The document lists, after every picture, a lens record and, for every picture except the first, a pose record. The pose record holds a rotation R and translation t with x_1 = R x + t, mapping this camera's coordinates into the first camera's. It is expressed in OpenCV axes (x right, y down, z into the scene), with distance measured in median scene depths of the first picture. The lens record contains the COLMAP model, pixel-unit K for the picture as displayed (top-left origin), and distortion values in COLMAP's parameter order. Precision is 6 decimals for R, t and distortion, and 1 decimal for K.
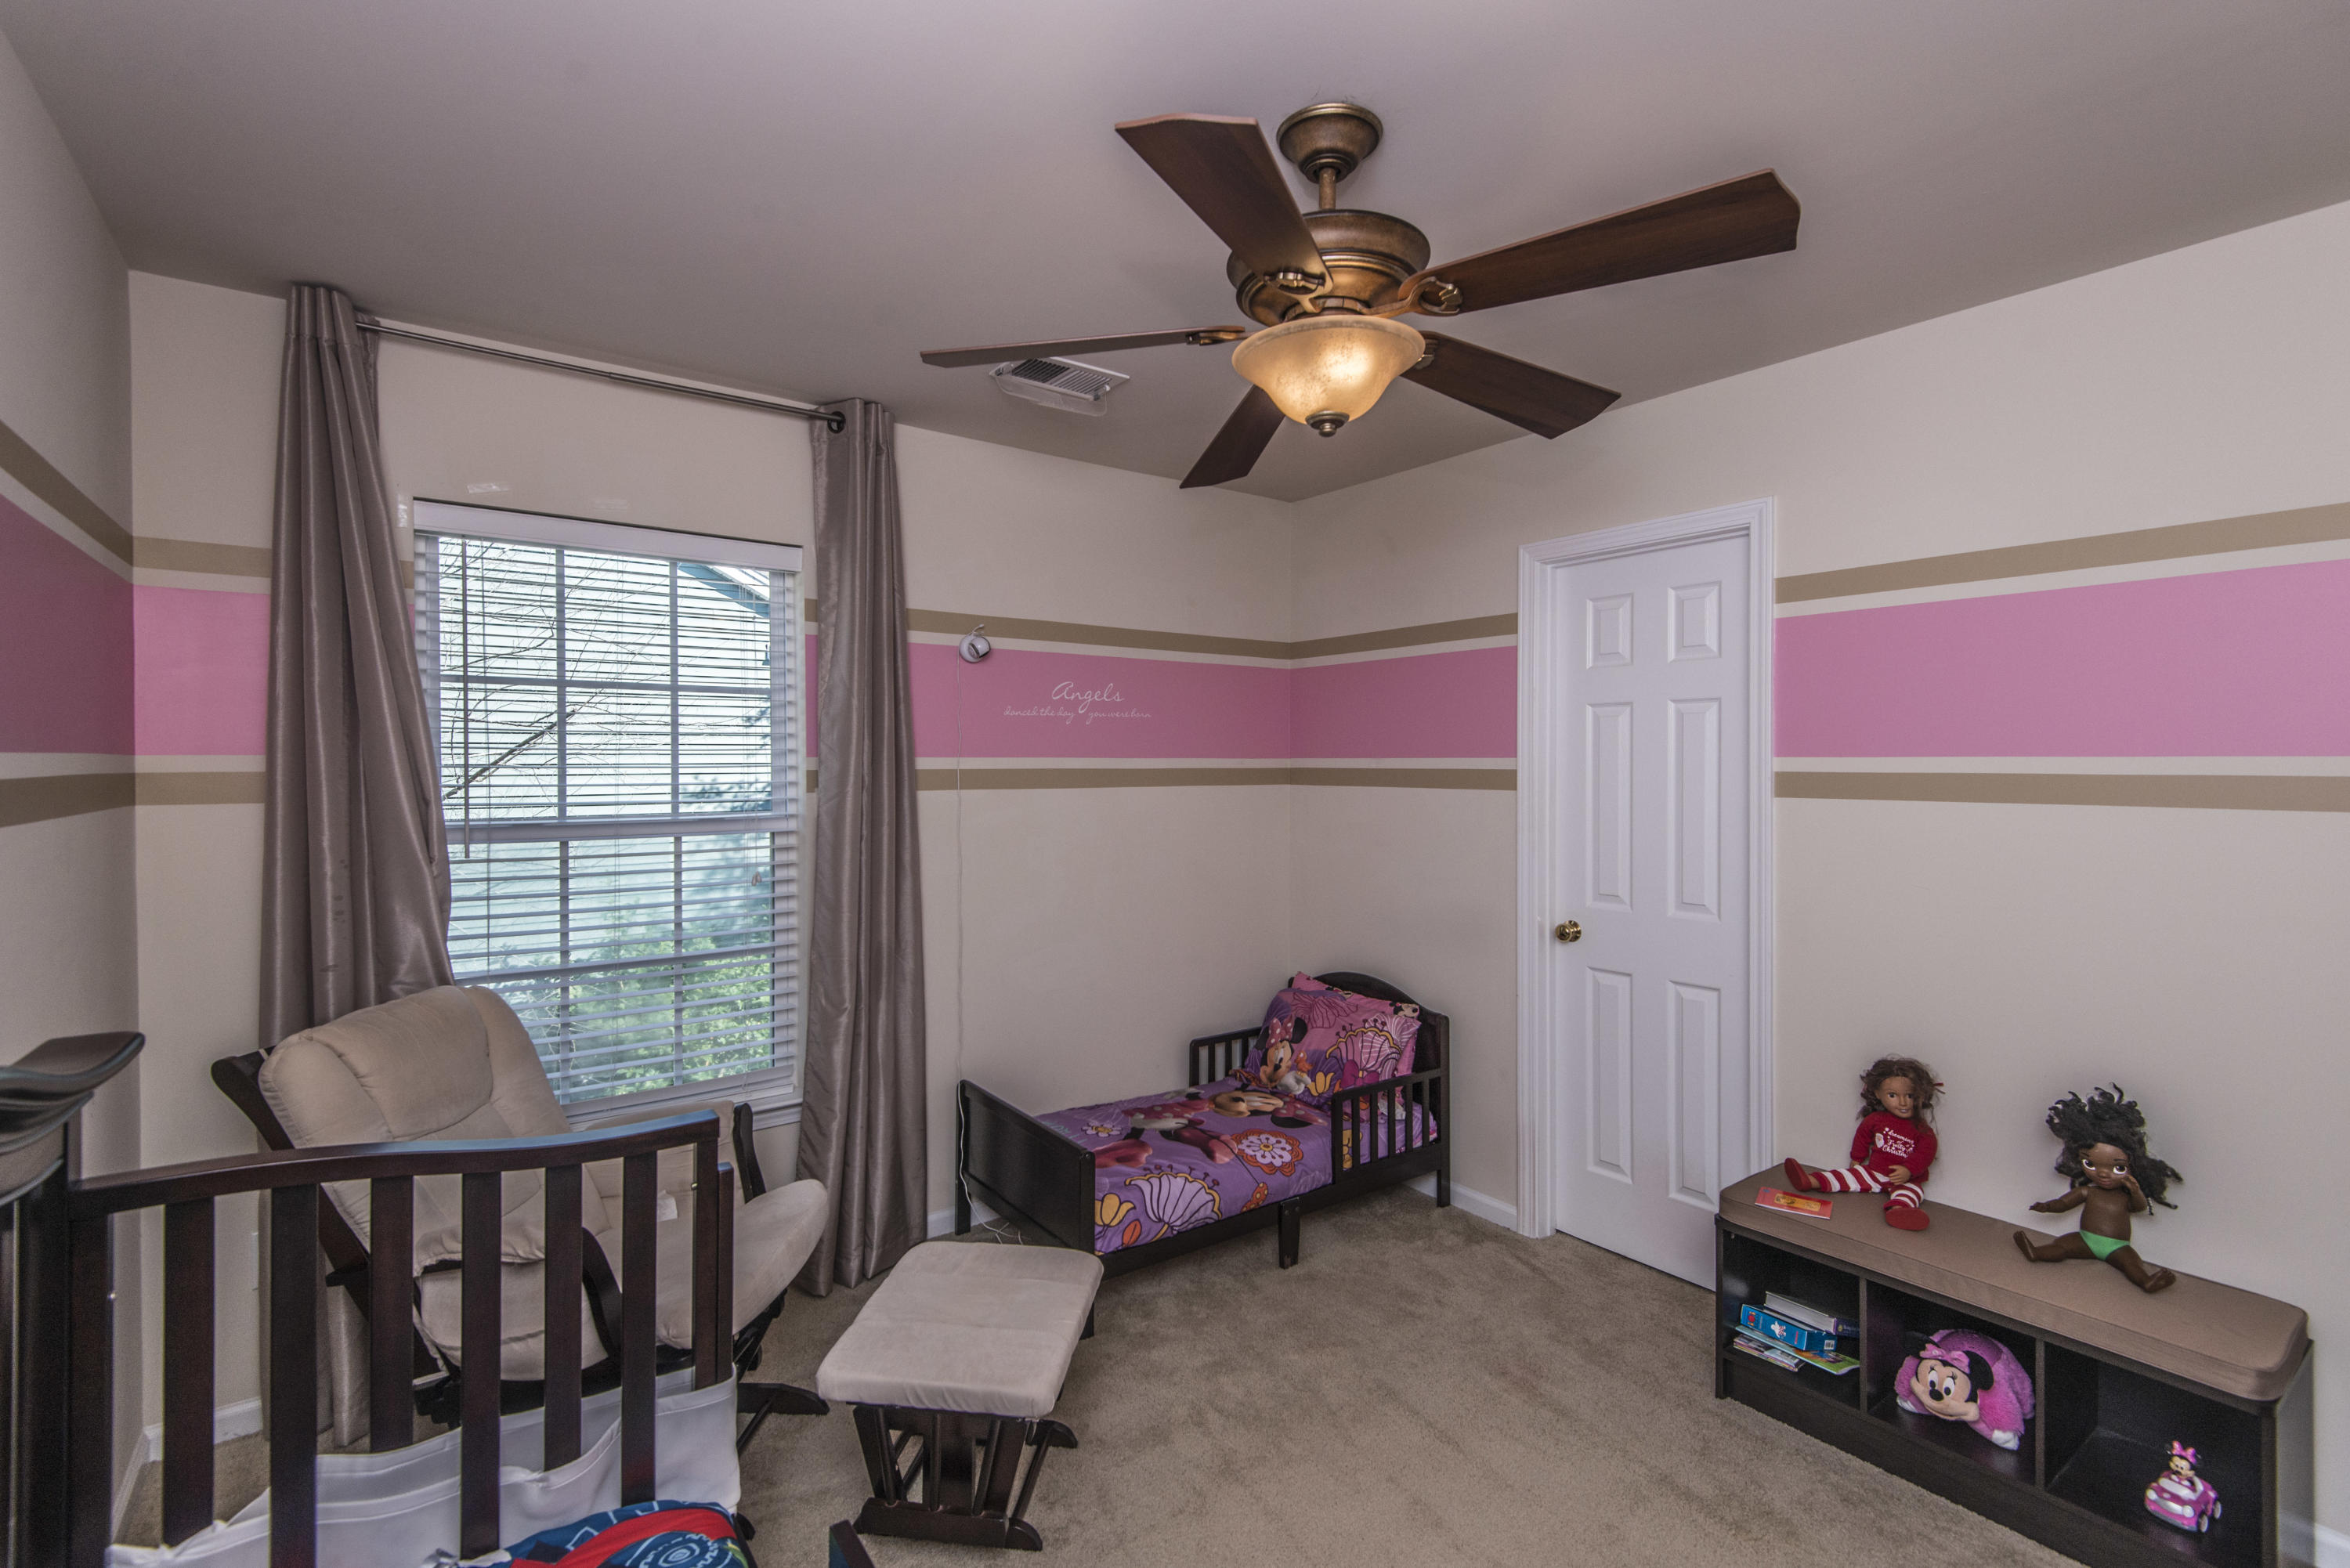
lens RADIAL K [[1065.6, 0, 1162.2], [0, 1065.6, 774.1], [0, 0, 1]] dist [0.017427, -0.011631]
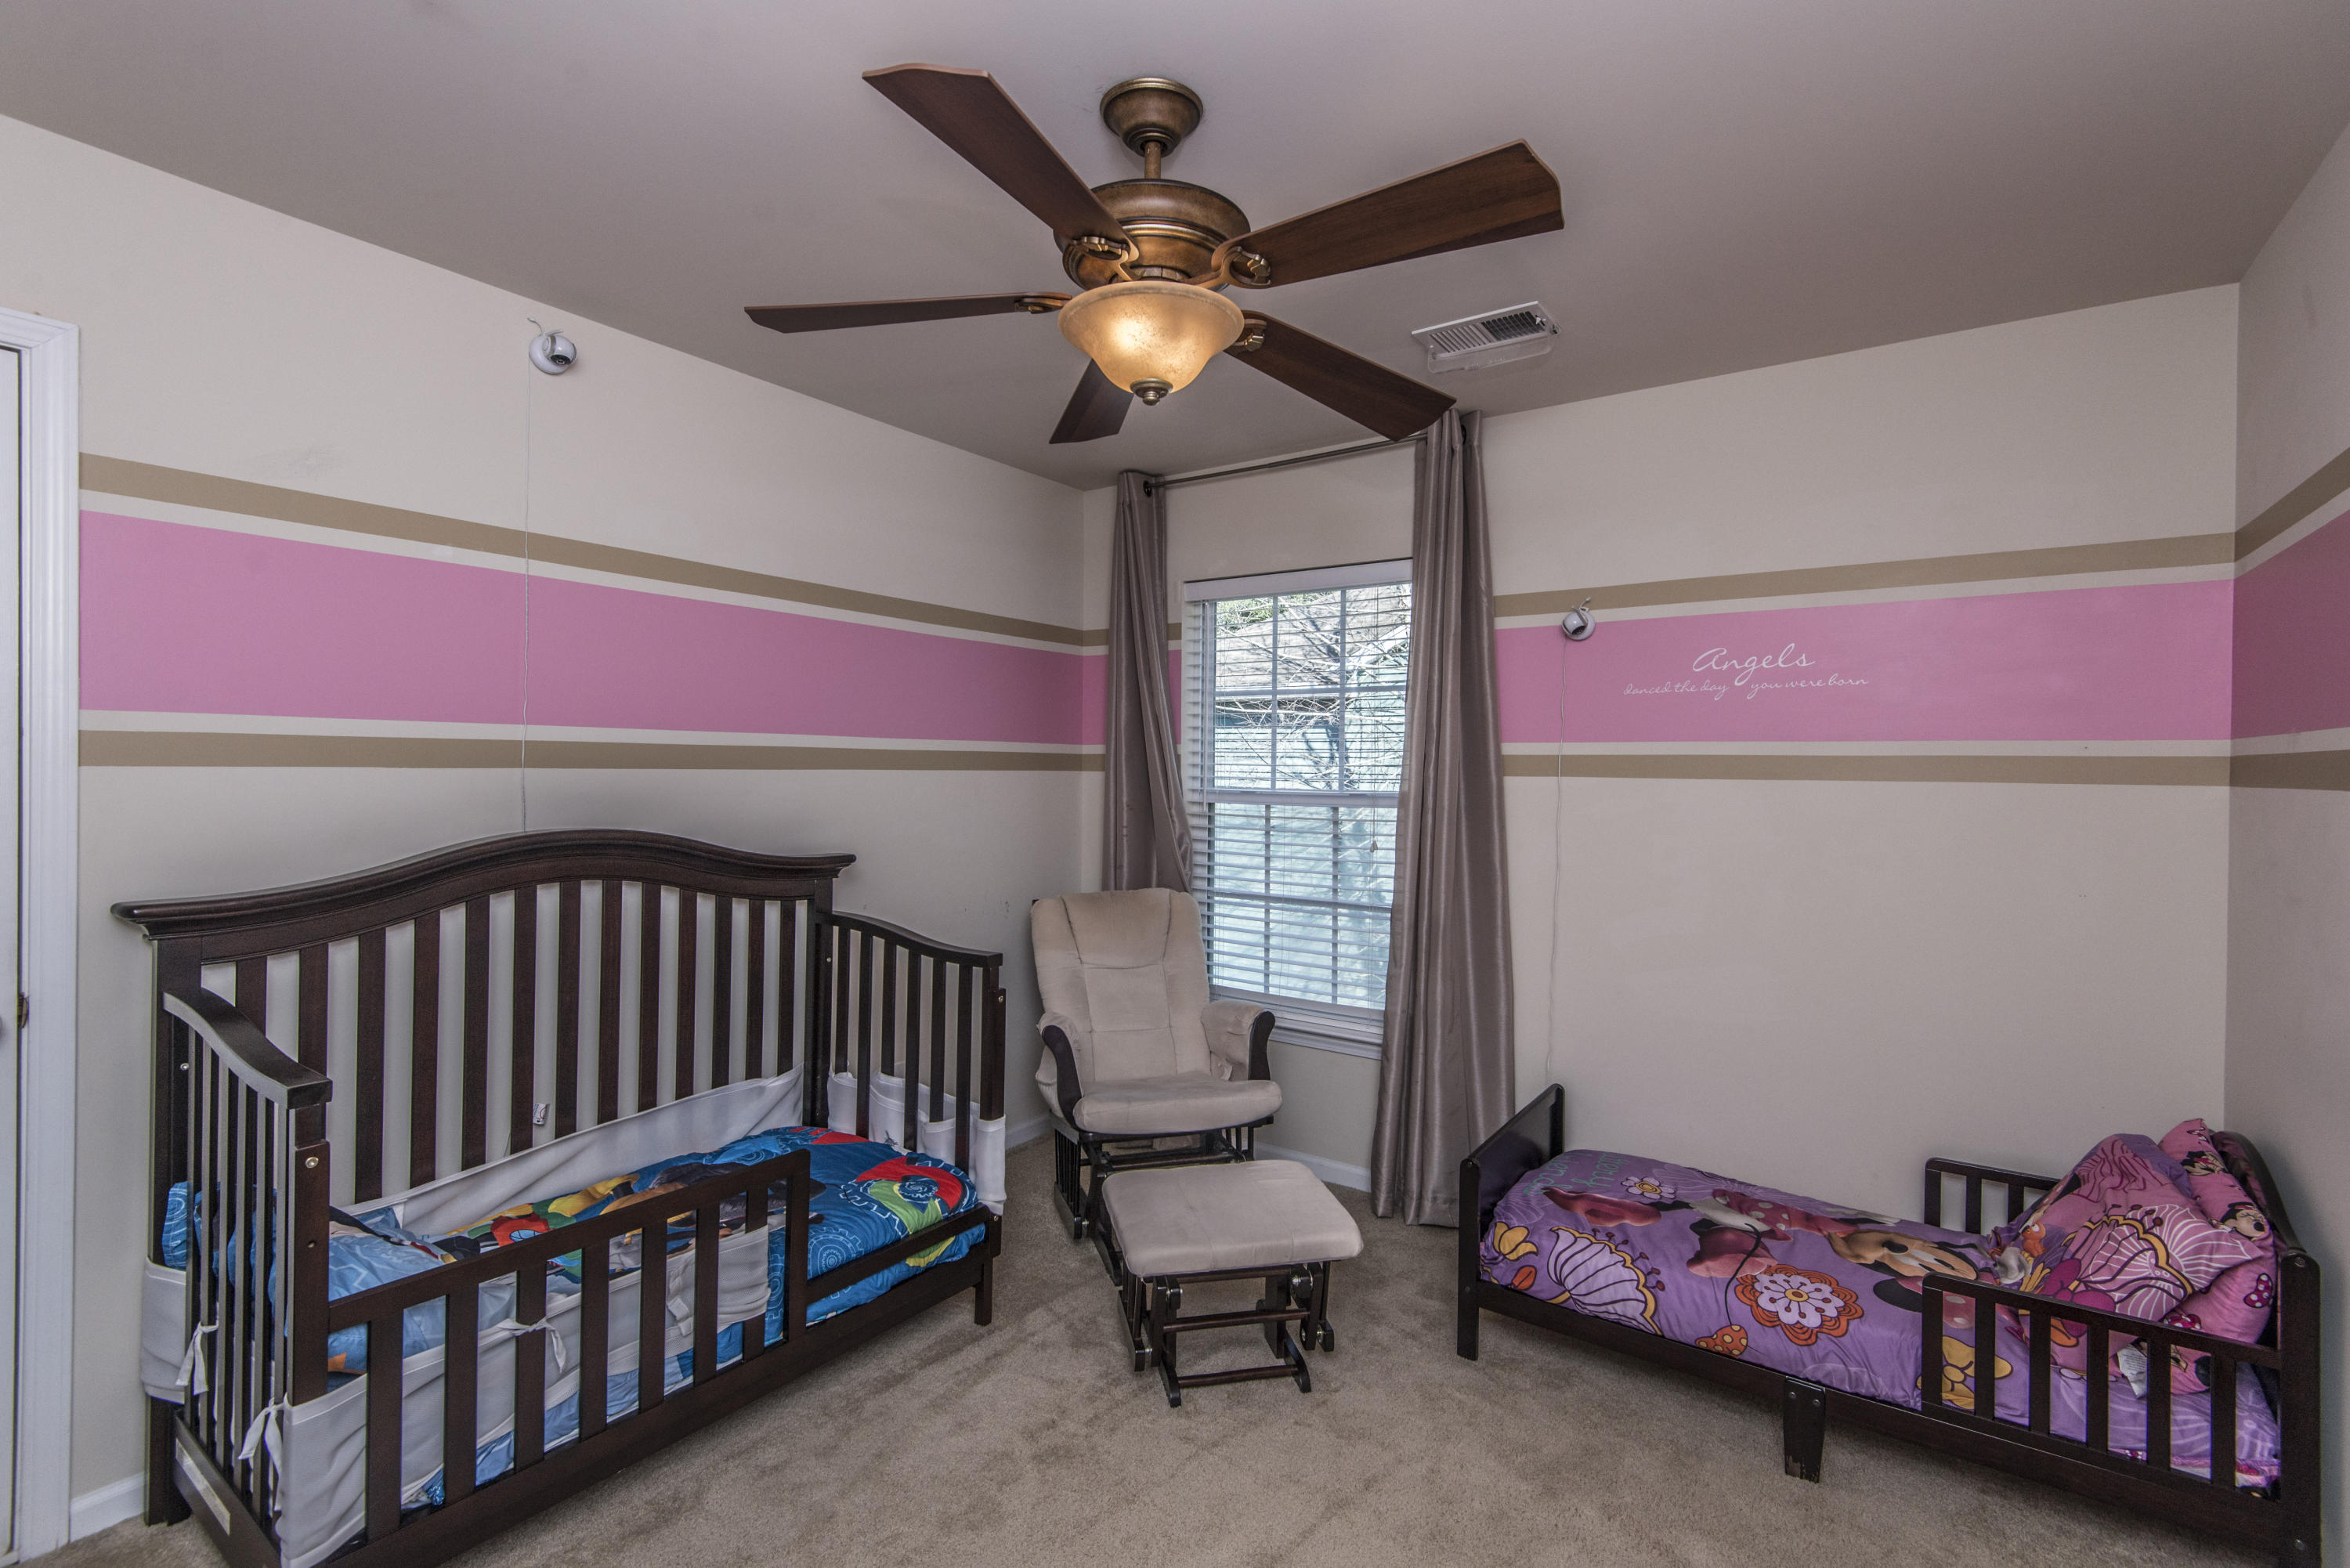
lens RADIAL K [[1065.6, 0, 1156.8], [0, 1065.6, 770.9], [0, 0, 1]] dist [0.017427, -0.011631]
pose [[0.310892, 0.004685, -0.950434, 0.613647], [-0.023583, 0.999718, -0.002786, 0.021209], [0.950153, 0.023280, 0.310915, 0.374077]]
